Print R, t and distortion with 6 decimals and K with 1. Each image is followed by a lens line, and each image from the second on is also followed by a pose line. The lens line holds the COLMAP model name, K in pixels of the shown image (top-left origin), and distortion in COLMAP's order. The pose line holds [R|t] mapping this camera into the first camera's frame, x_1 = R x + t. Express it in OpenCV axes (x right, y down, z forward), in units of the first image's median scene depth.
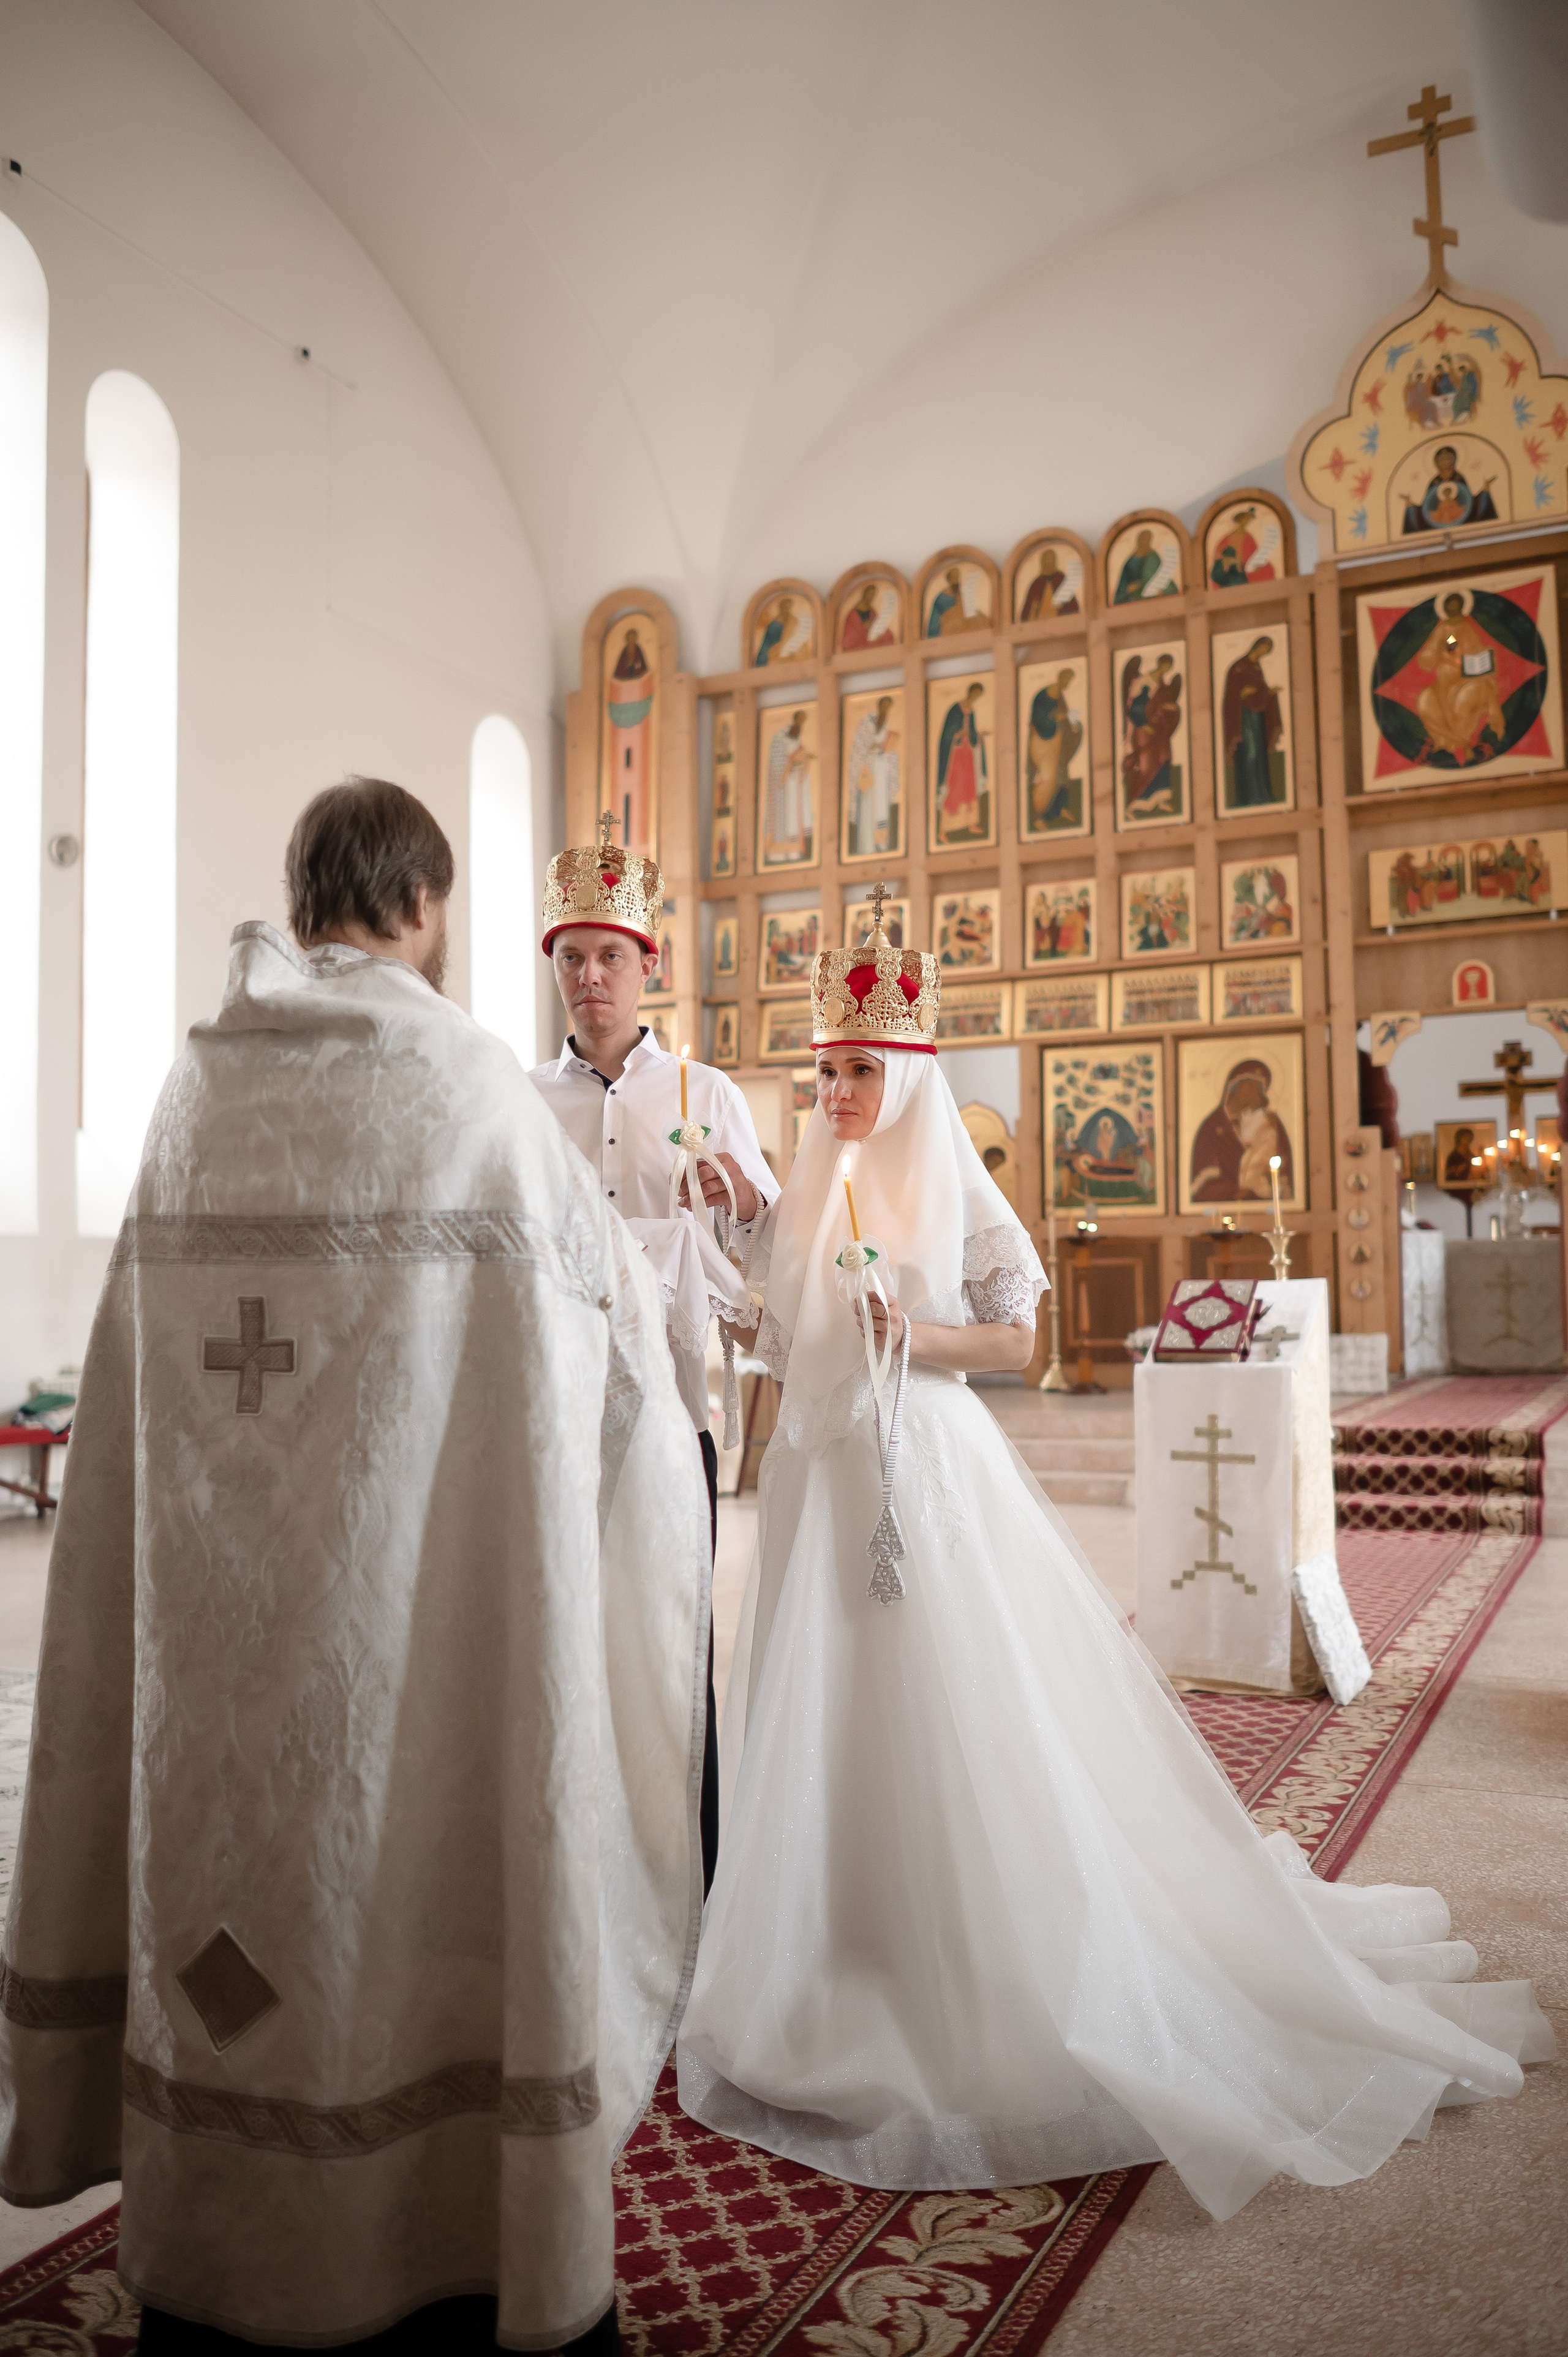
lens RADIAL K [[1898.2, 0, 784.0], [0, 1898.2, 1178.5], [0, 0, 1]] dist [-0.075370, 0.077181]
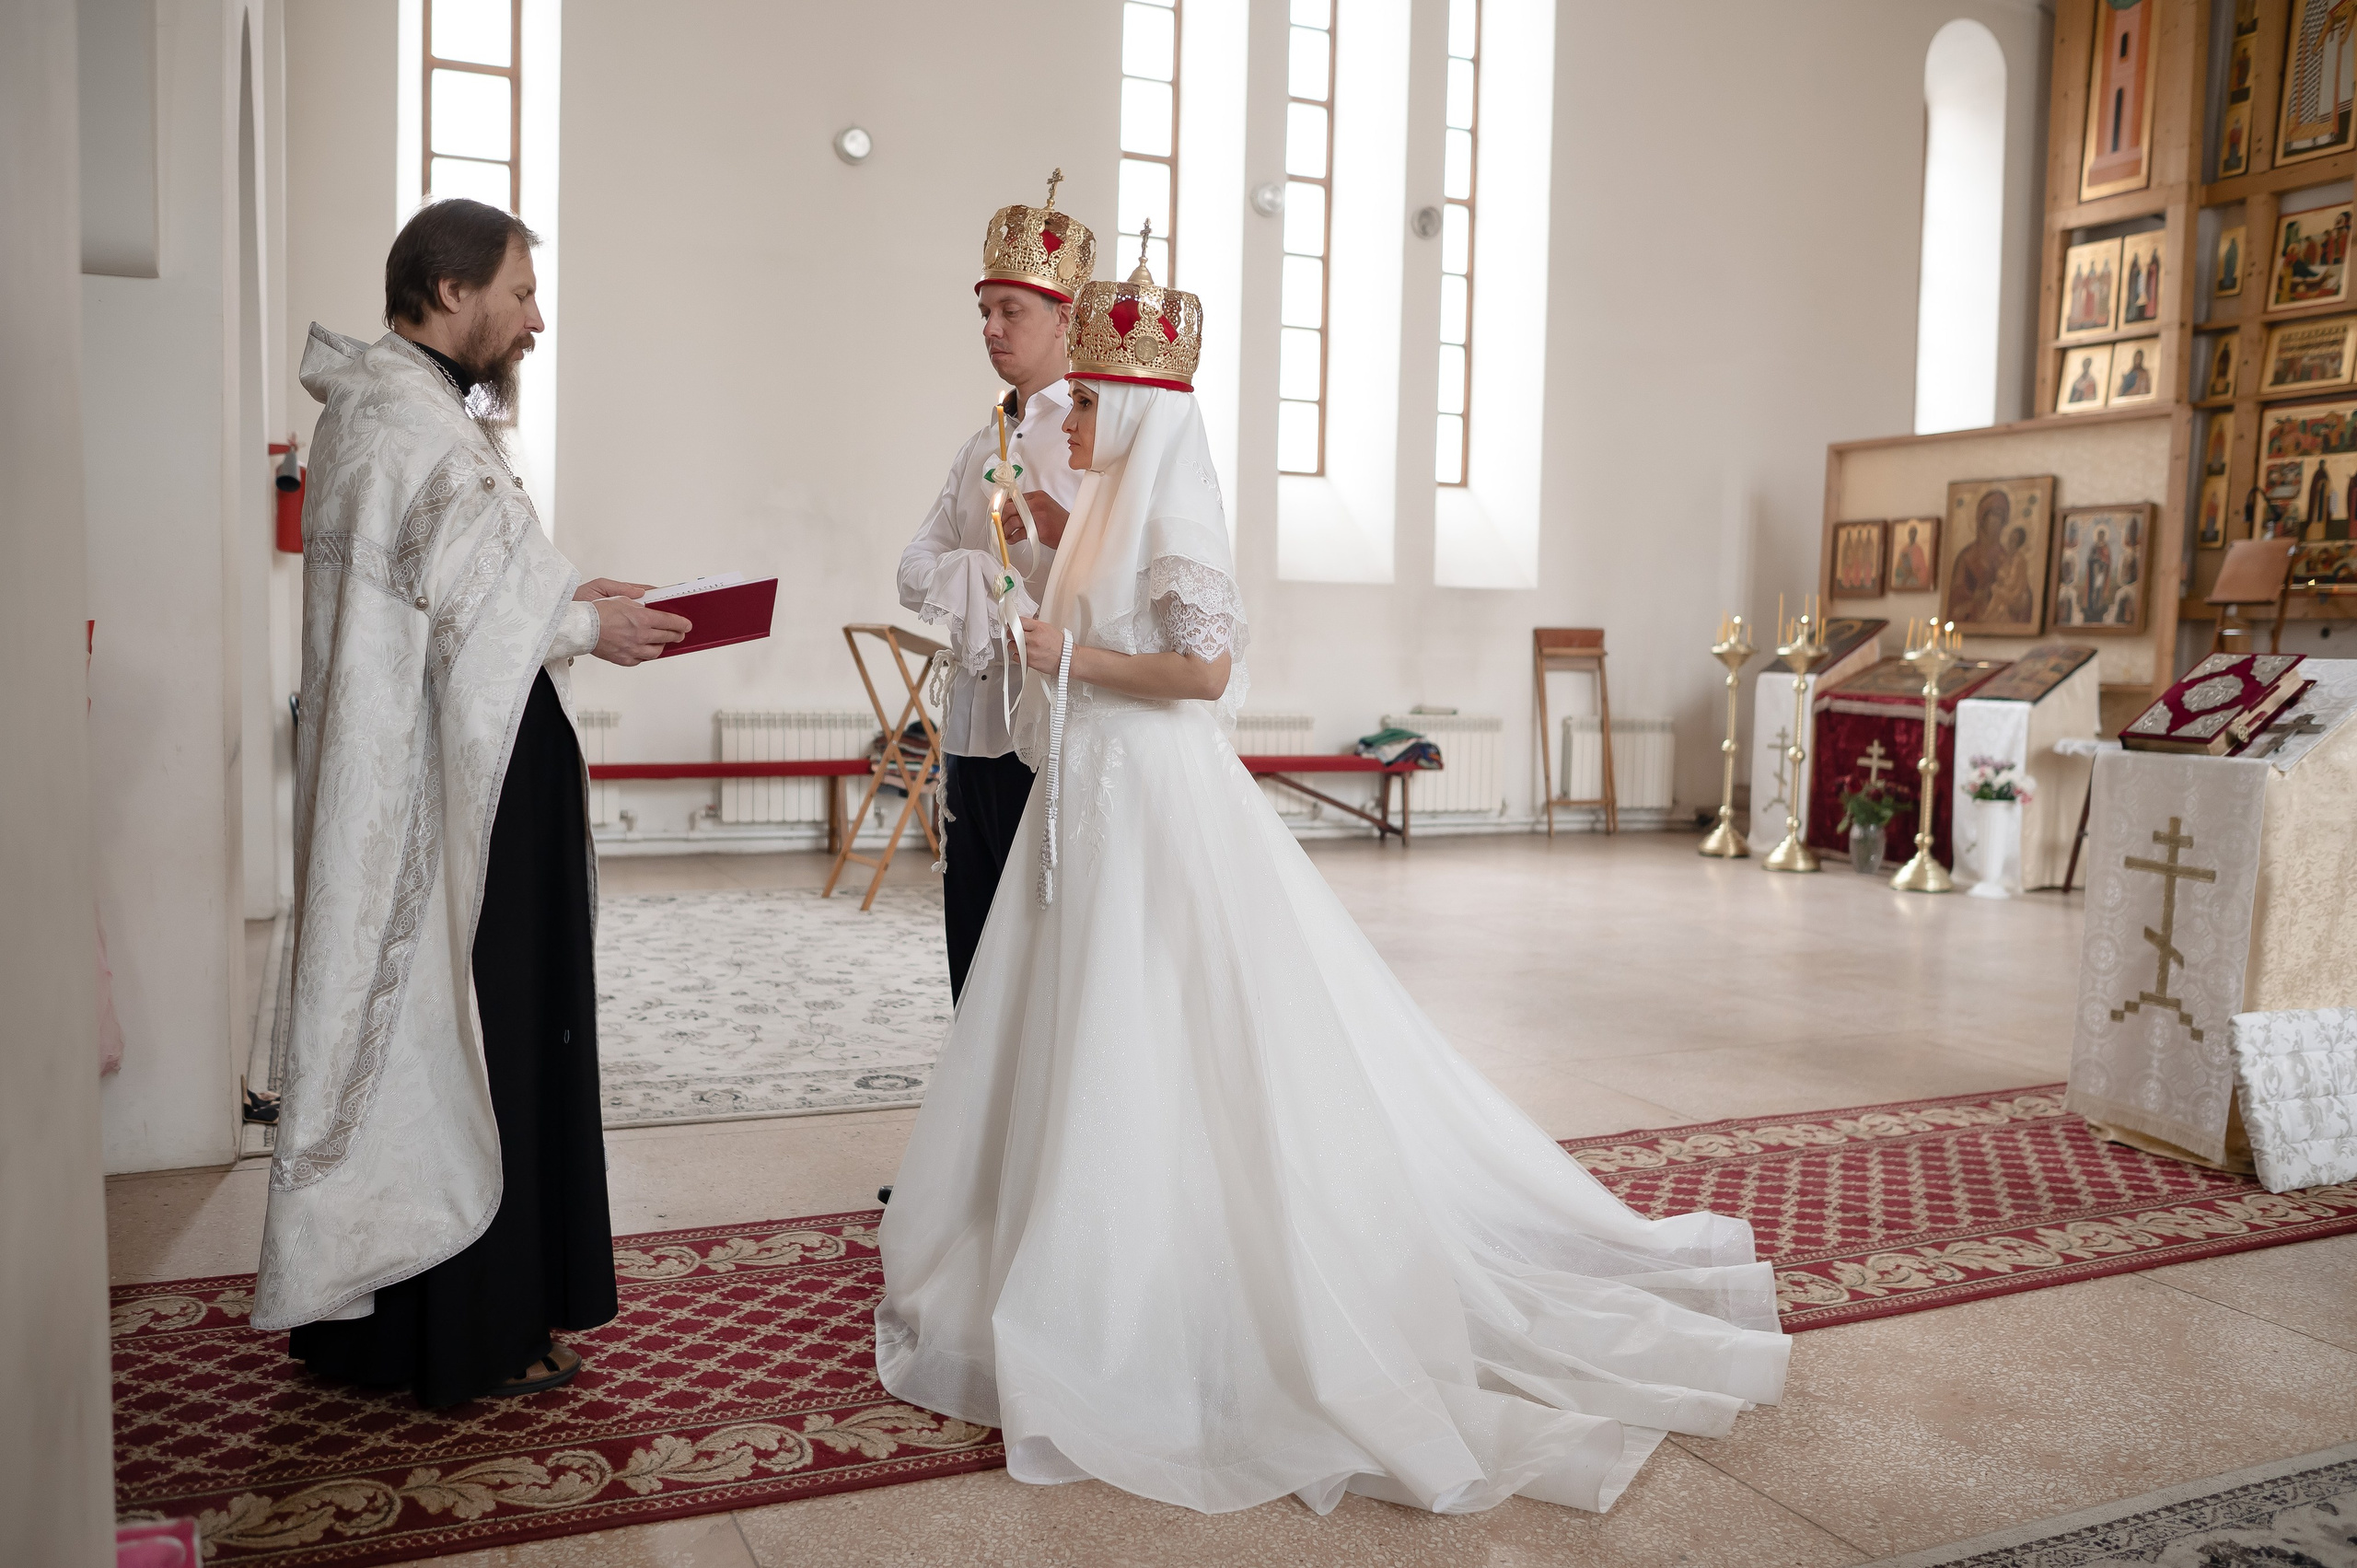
lens RADIAL K [[1898.3, 0, 1178.5], [0, 1898.3, 784.0], [0, 0, 1]] dist [-0.075370, 0.077181]
pose [[0.773505, 0.081377, -0.628544, 0.166235], [-0.000905, 0.991864, 0.127302, 0.003847], [0.633790, -0.097900, 0.767285, 0.047943]]
